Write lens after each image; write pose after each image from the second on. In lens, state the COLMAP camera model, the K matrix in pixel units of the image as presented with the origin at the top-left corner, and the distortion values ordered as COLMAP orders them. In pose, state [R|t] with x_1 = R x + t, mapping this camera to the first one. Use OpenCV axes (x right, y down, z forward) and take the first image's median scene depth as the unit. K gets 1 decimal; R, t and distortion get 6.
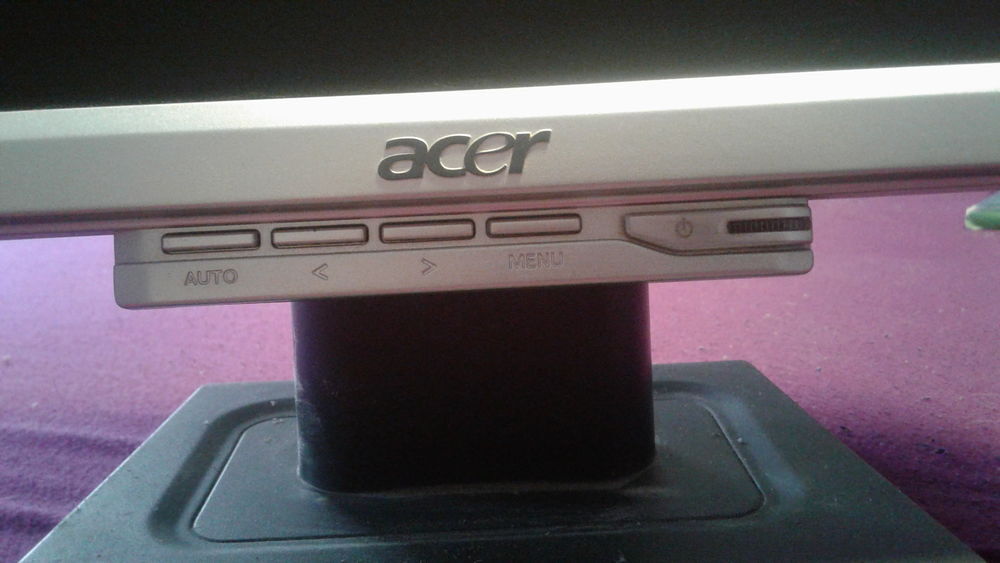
lens RADIAL K [[920.1, 0, 514.7], [0, 920.1, 276.7], [0, 0, 1]] dist [0.069368, -0.006526]
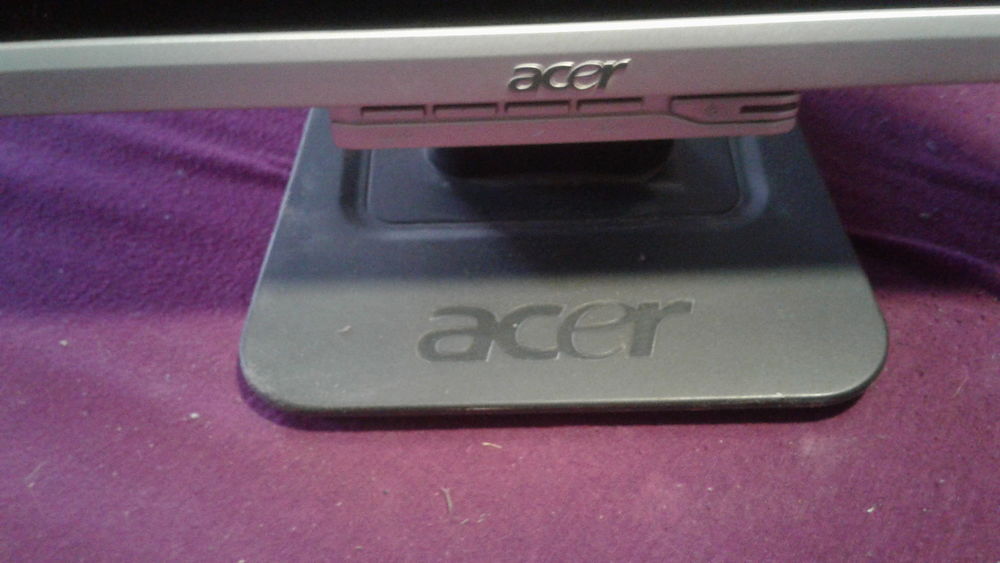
lens RADIAL K [[920.1, 0, 514.7], [0, 920.1, 276.7], [0, 0, 1]] dist [0.069368, -0.006526]
pose [[0.999649, 0.026109, 0.004409, -0.113355], [-0.022748, 0.761570, 0.647684, -0.694126], [0.013553, -0.647557, 0.761897, -0.263424]]
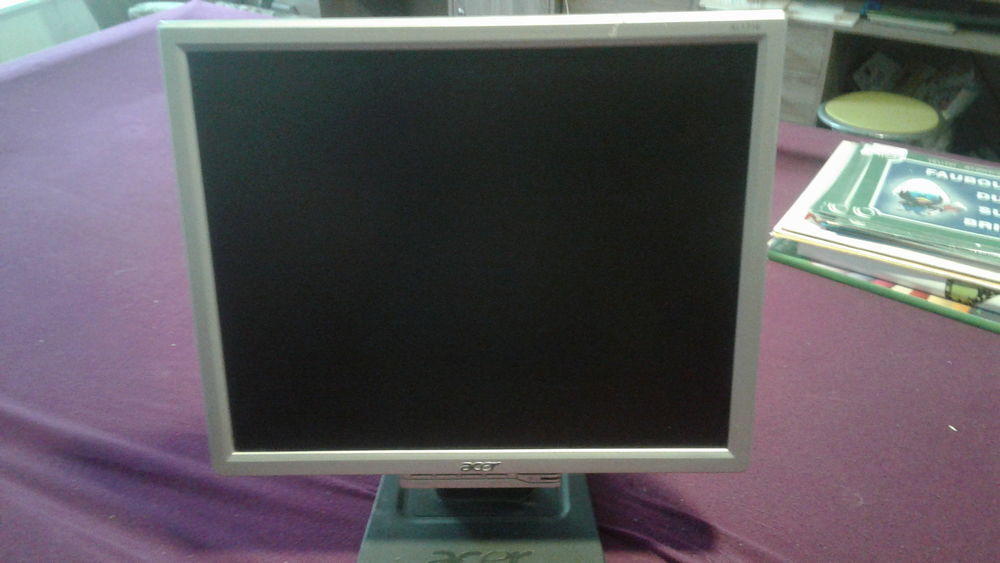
lens RADIAL K [[920.1, 0, 514.7], [0, 920.1, 276.7], [0, 0, 1]] dist [0.069368, -0.006526]
pose [[0.998491, 0.049385, -0.024021, 0.144549], [-0.036971, 0.927923, 0.370934, -2.192605], [0.040609, -0.369486, 0.928349, -2.311309]]
